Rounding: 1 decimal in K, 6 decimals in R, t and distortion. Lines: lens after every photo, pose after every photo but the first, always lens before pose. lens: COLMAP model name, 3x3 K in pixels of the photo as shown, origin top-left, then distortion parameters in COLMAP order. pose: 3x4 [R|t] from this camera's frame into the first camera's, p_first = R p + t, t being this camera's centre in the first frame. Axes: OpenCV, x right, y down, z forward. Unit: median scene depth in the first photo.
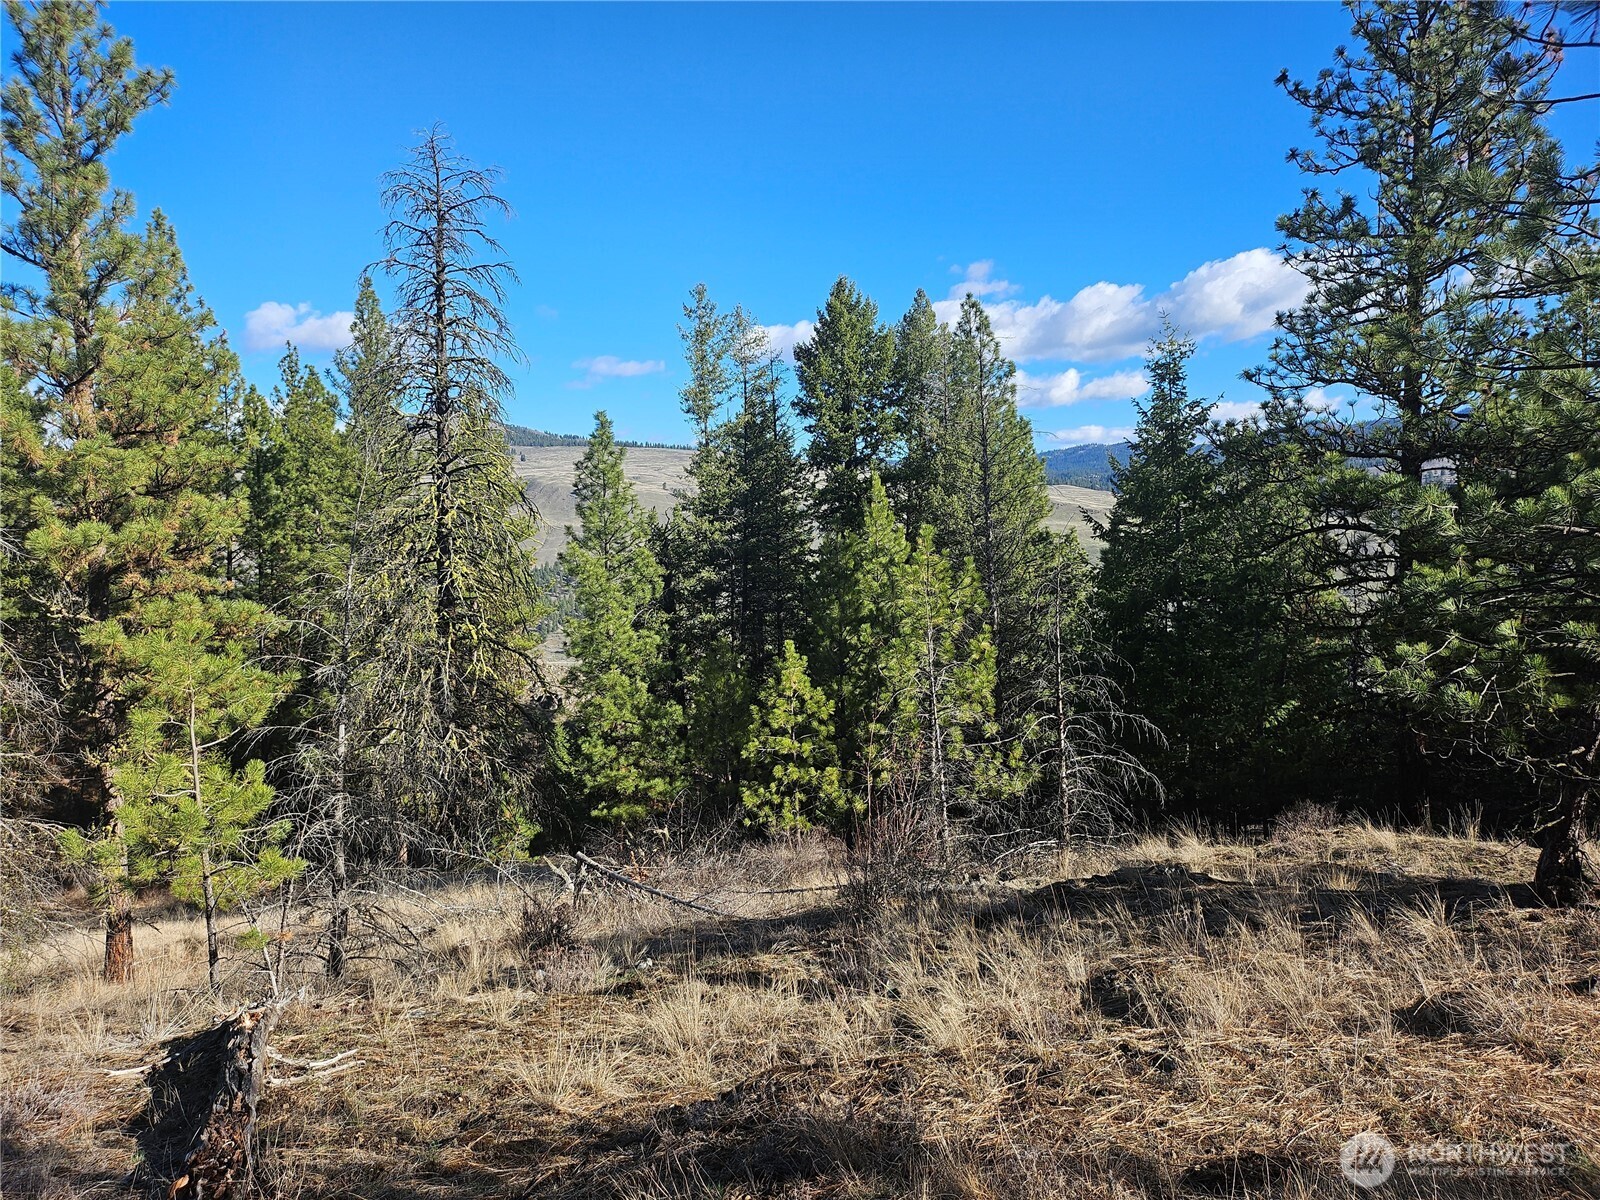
lens RADIAL K [[1149.0, 0, 804.3], [0, 1149.0, 601.5], [0, 0, 1]] dist [0.102209, -0.108532]
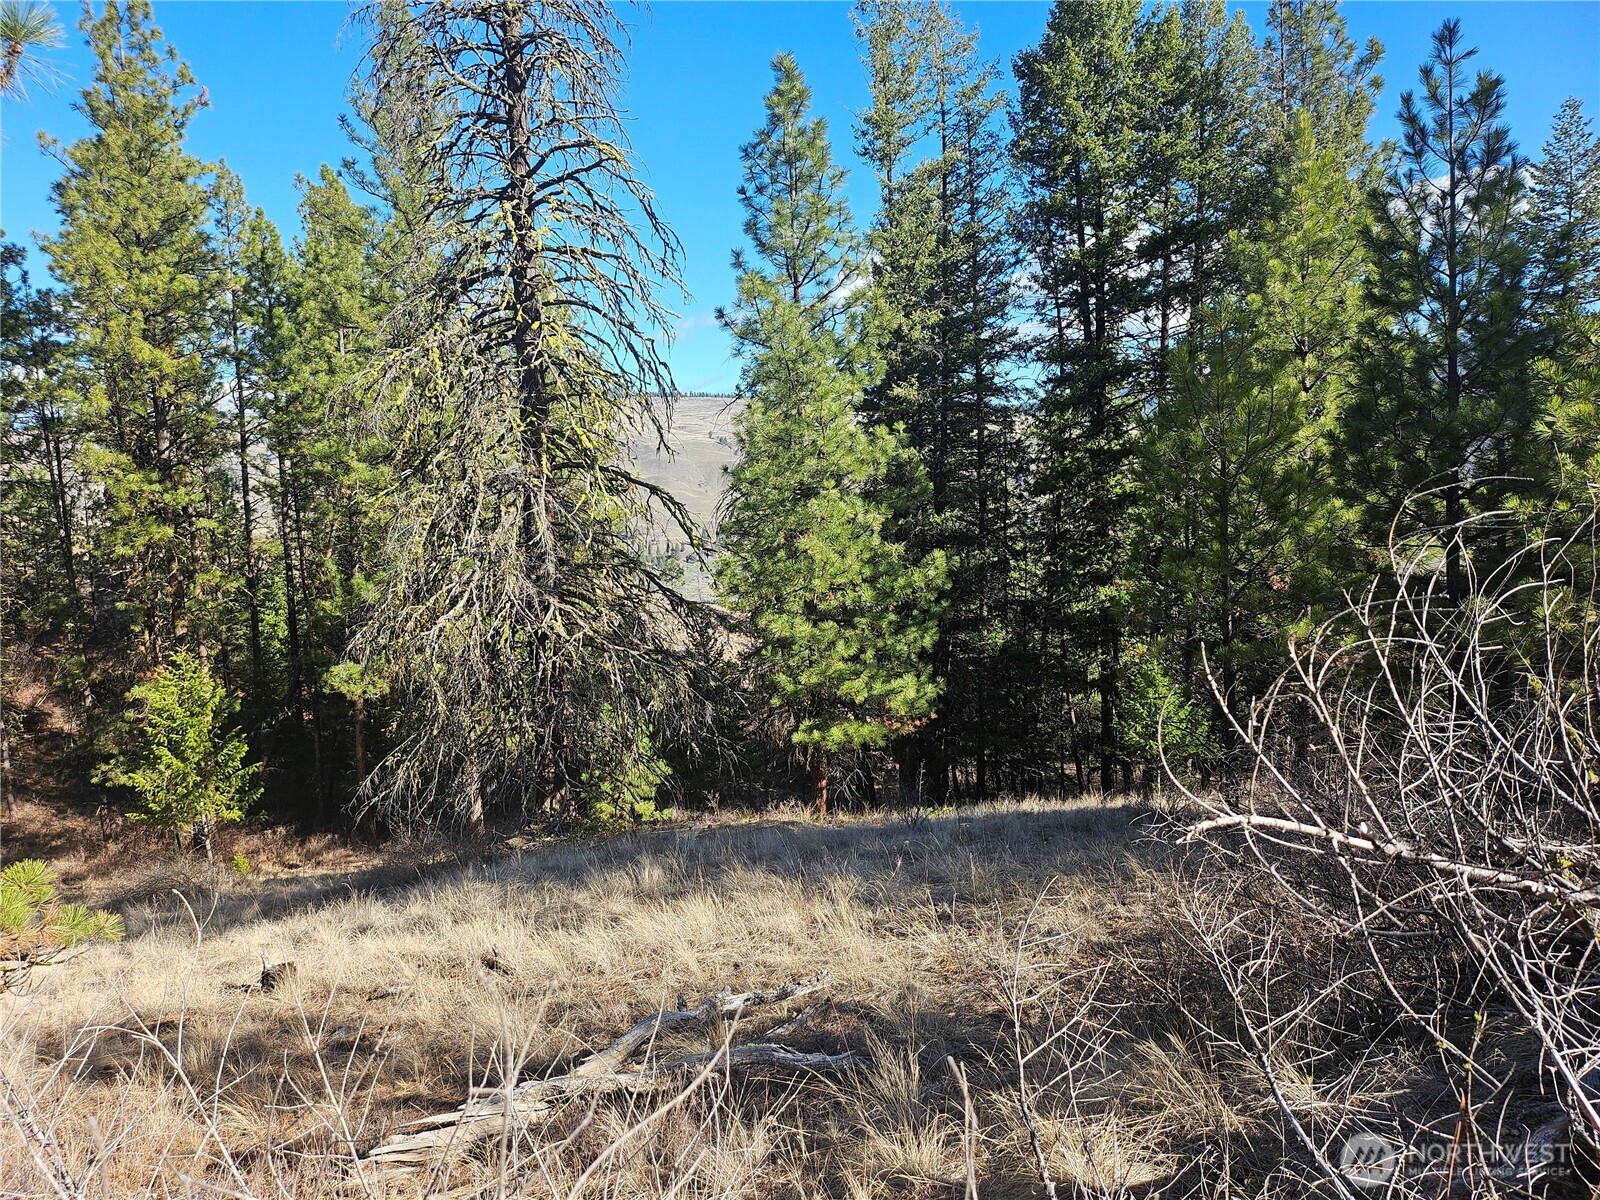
lens RADIAL K [[1149.0, 0, 804.3], [0, 1149.0, 601.5], [0, 0, 1]] dist [0.102209, -0.108532]
pose [[0.998923, -0.020148, -0.041800, -0.146269], [0.022150, 0.998601, 0.048013, 0.082112], [0.040774, -0.048888, 0.997972, 0.398418]]
